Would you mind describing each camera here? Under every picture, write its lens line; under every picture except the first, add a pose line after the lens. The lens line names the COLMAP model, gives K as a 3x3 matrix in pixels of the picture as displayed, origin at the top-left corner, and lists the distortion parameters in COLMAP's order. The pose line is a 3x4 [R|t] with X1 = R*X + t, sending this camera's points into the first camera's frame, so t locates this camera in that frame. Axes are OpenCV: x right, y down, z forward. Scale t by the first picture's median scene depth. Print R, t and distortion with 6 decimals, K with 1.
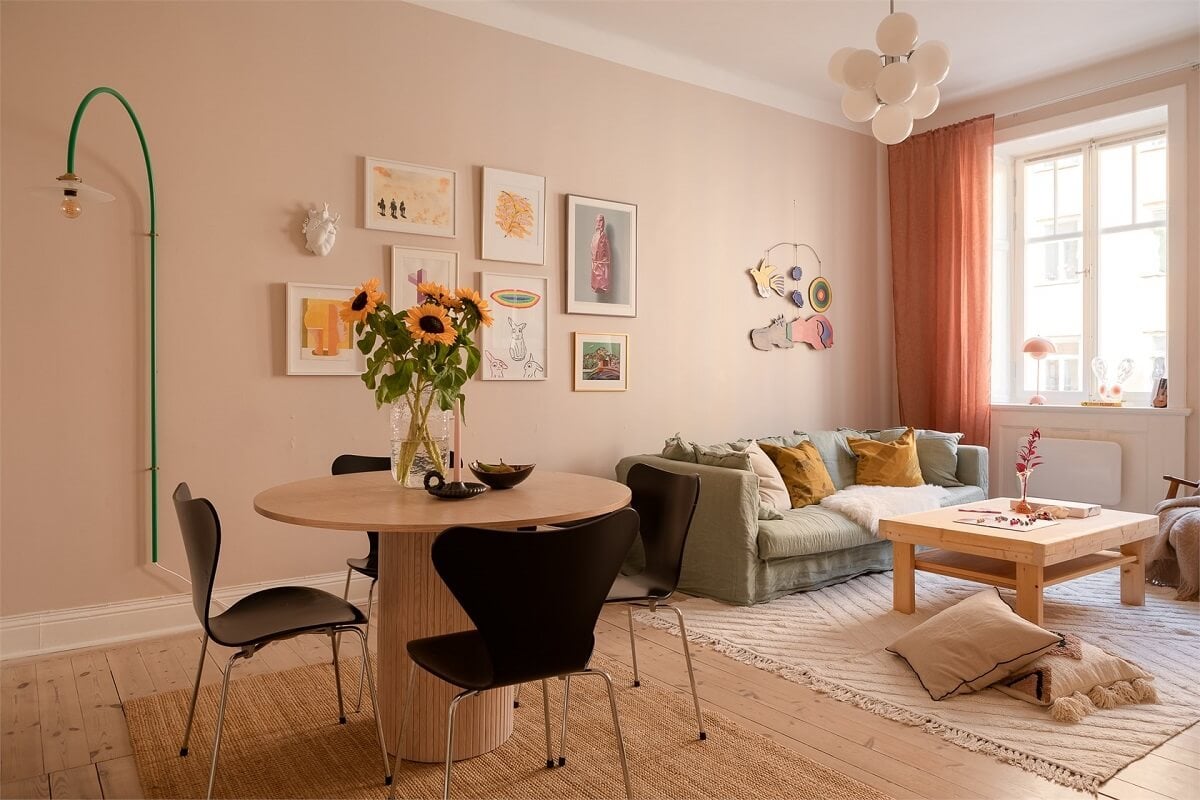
lens RADIAL K [[820.9, 0, 595.6], [0, 820.9, 379.6], [0, 0, 1]] dist [-0.035408, 0.024259]
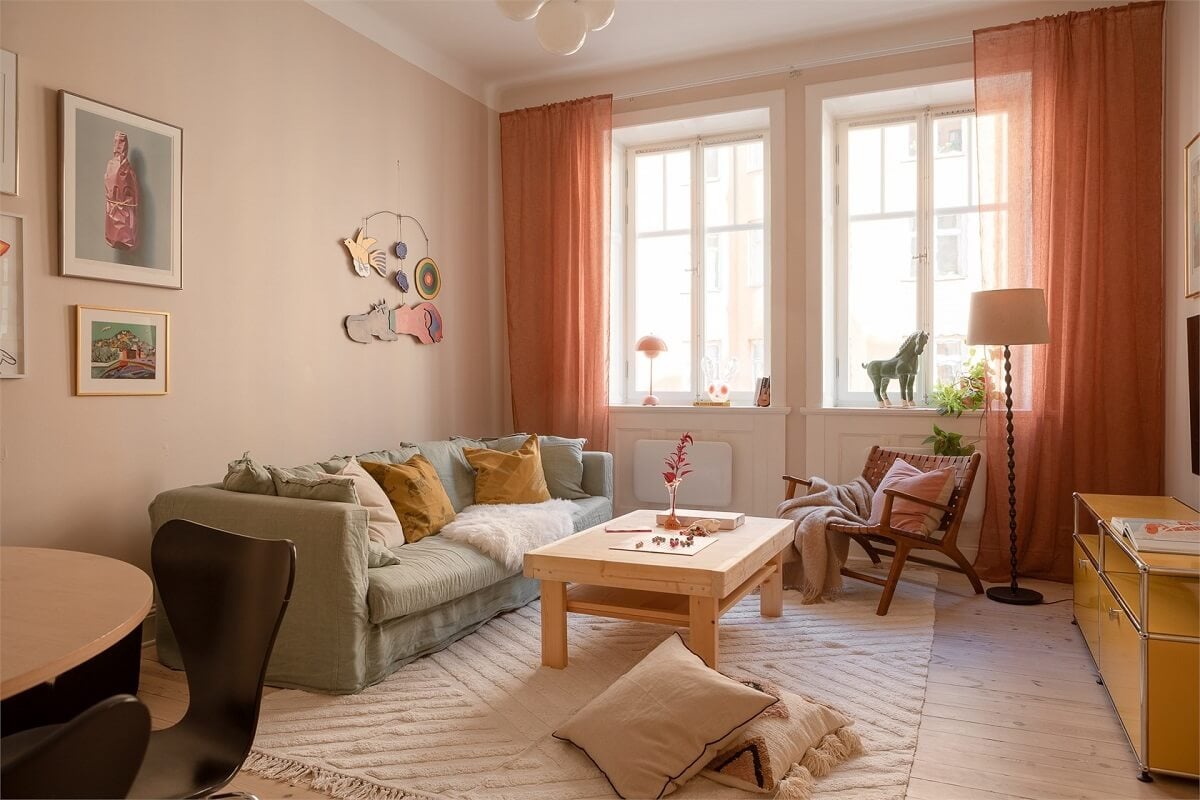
lens RADIAL K [[822.1, 0, 600.8], [0, 822.1, 391.3], [0, 0, 1]] dist [-0.020587, 0.005212]
pose [[0.871966, -0.007086, 0.489515, 0.020036], [0.002862, 0.999952, 0.009375, 0.005624], [-0.489558, -0.006774, 0.871945, 0.224111]]
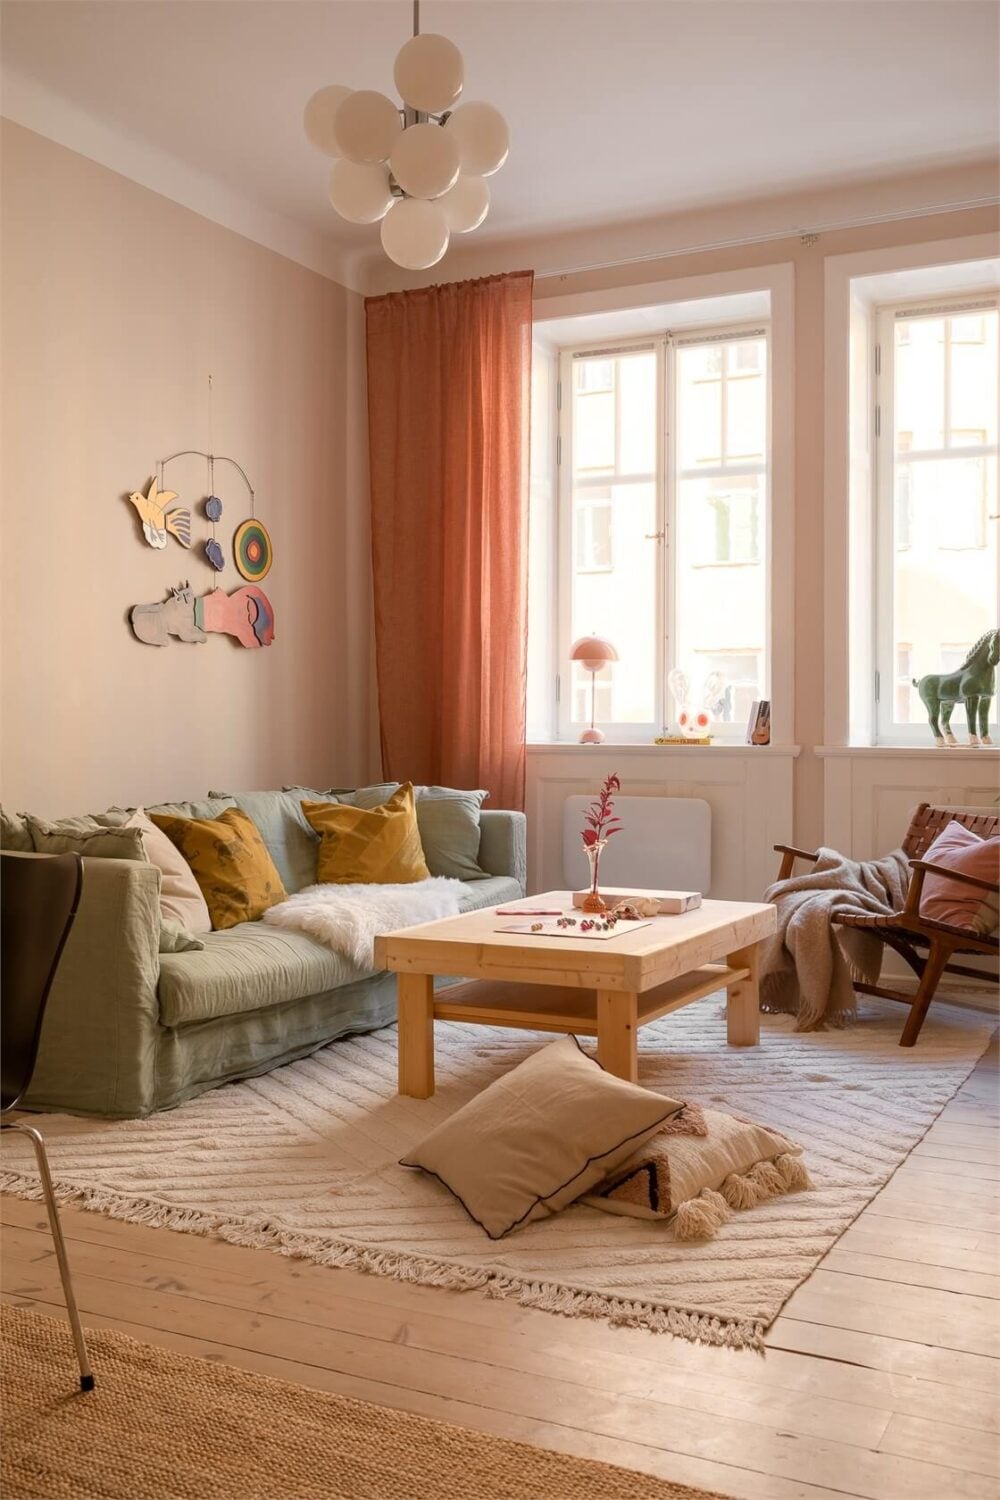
lens RADIAL K [[1439.6, 0, 509.9], [0, 1439.6, 699.1], [0, 0, 1]] dist [0.010646, -0.031952]
pose [[0.890590, 0.009443, 0.454708, -0.021340], [-0.001692, 0.999846, -0.017450, 0.019342], [-0.454803, 0.014771, 0.890469, 0.052160]]
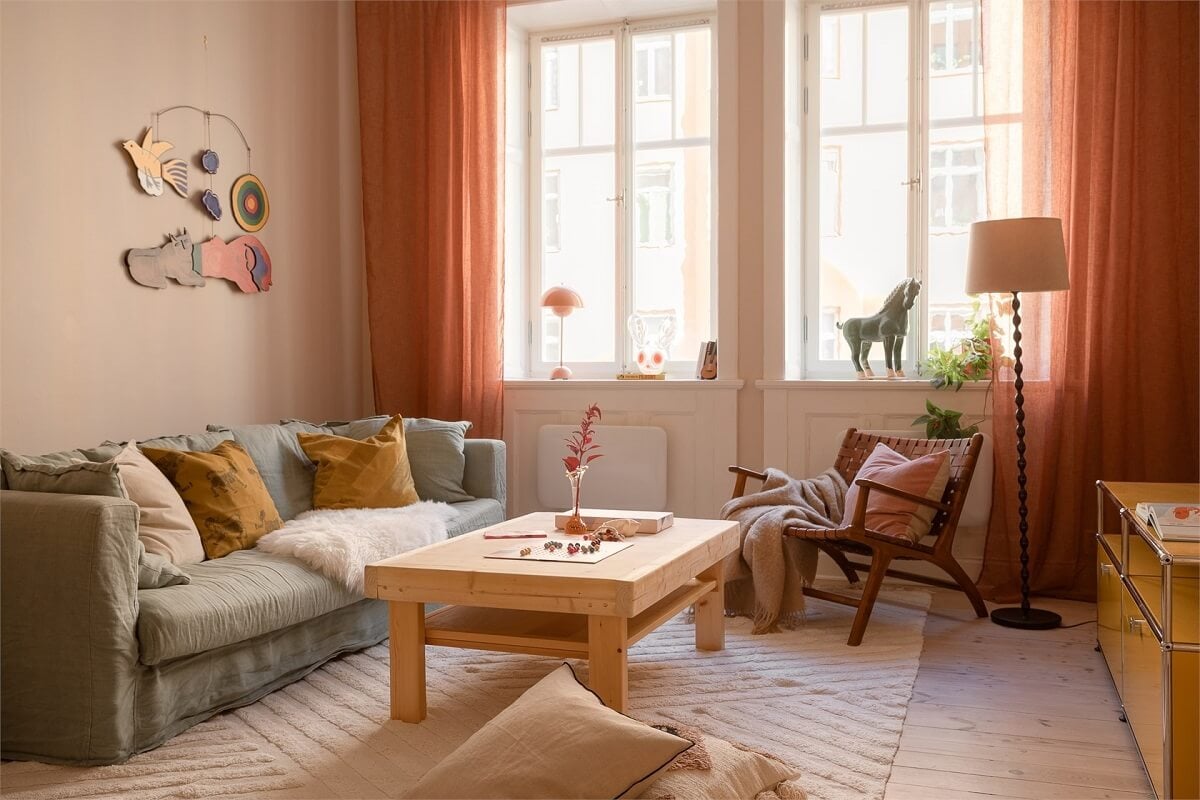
lens RADIAL K [[1087.7, 0, 619.2], [0, 1087.7, 387.5], [0, 0, 1]] dist [0.005865, -0.008173]
pose [[0.824285, -0.011205, 0.566064, 0.051586], [0.003734, 0.999890, 0.014356, 0.029192], [-0.566163, -0.009720, 0.824236, 0.221663]]
